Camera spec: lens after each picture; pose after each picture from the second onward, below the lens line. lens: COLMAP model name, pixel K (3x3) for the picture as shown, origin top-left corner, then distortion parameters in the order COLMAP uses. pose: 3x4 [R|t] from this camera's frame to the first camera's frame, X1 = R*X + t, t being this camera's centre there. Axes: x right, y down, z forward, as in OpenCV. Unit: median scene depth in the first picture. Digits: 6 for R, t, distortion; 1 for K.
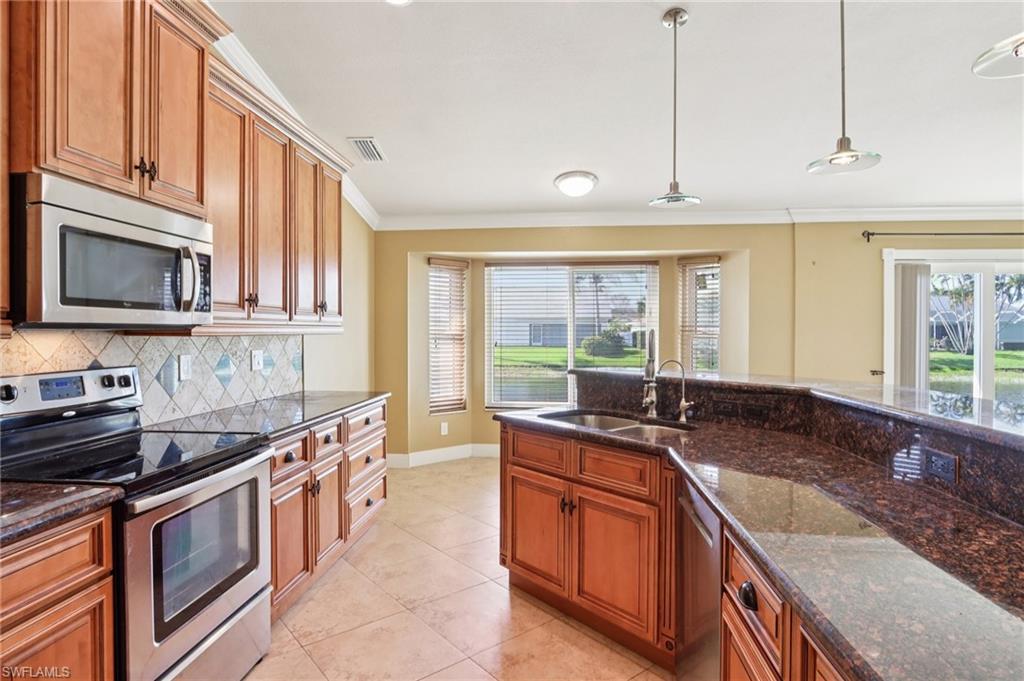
lens RADIAL K [[558.4, 0, 512.0], [0, 558.4, 340.5], [0, 0, 1]] dist [-0.029193, 0.000848]
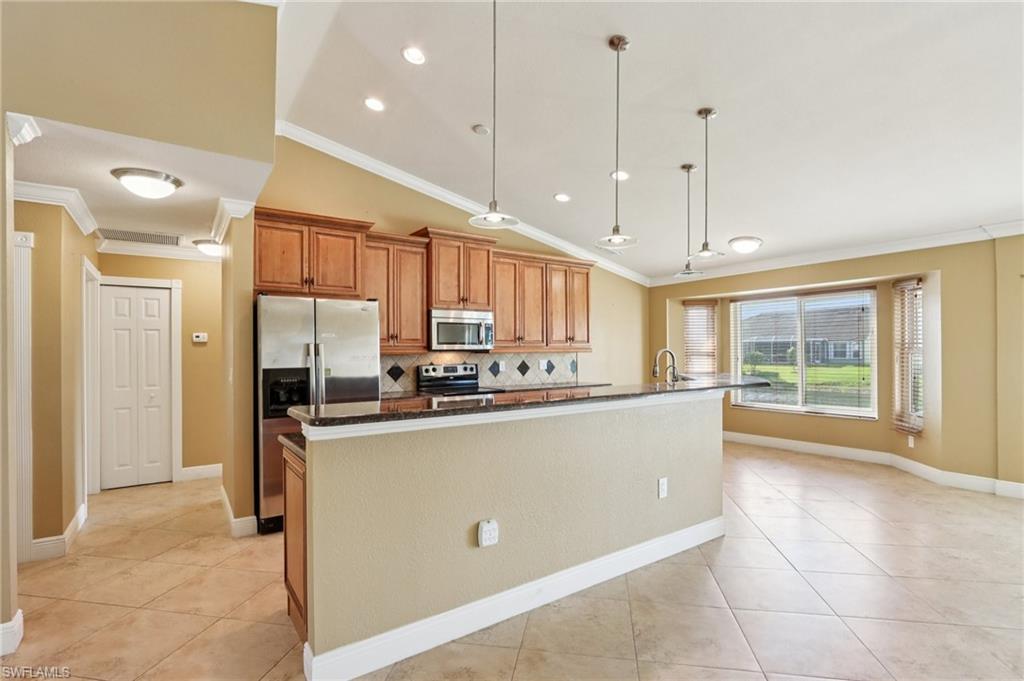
lens RADIAL K [[485.3, 0, 508.8], [0, 485.3, 349.7], [0, 0, 1]] dist [-0.014307, 0.000500]
pose [[0.644711, -0.008515, -0.764379, 0.810542], [-0.004319, 0.999881, -0.014781, 0.005416], [0.764414, 0.012831, 0.644598, -0.292463]]
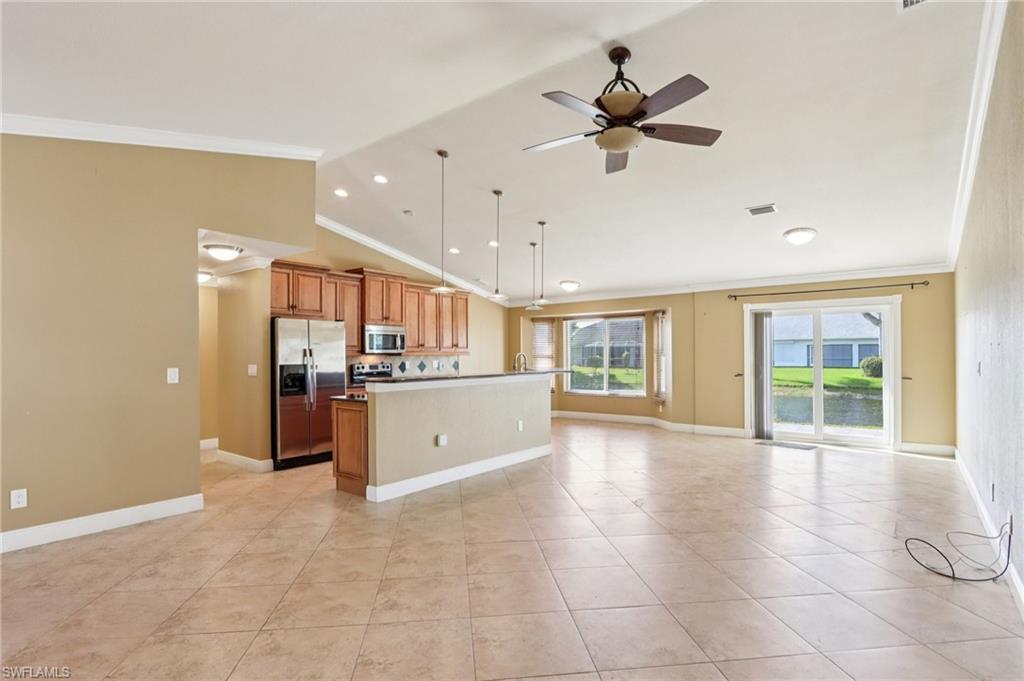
lens RADIAL K [[519.0, 0, 512.6], [0, 519.0, 355.9], [0, 0, 1]] dist [-0.002156, -0.000570]
pose [[0.843352, -0.005893, -0.537329, 1.246673], [-0.000357, 0.999934, -0.011526, 0.021143], [0.537361, 0.009913, 0.843294, -1.014122]]
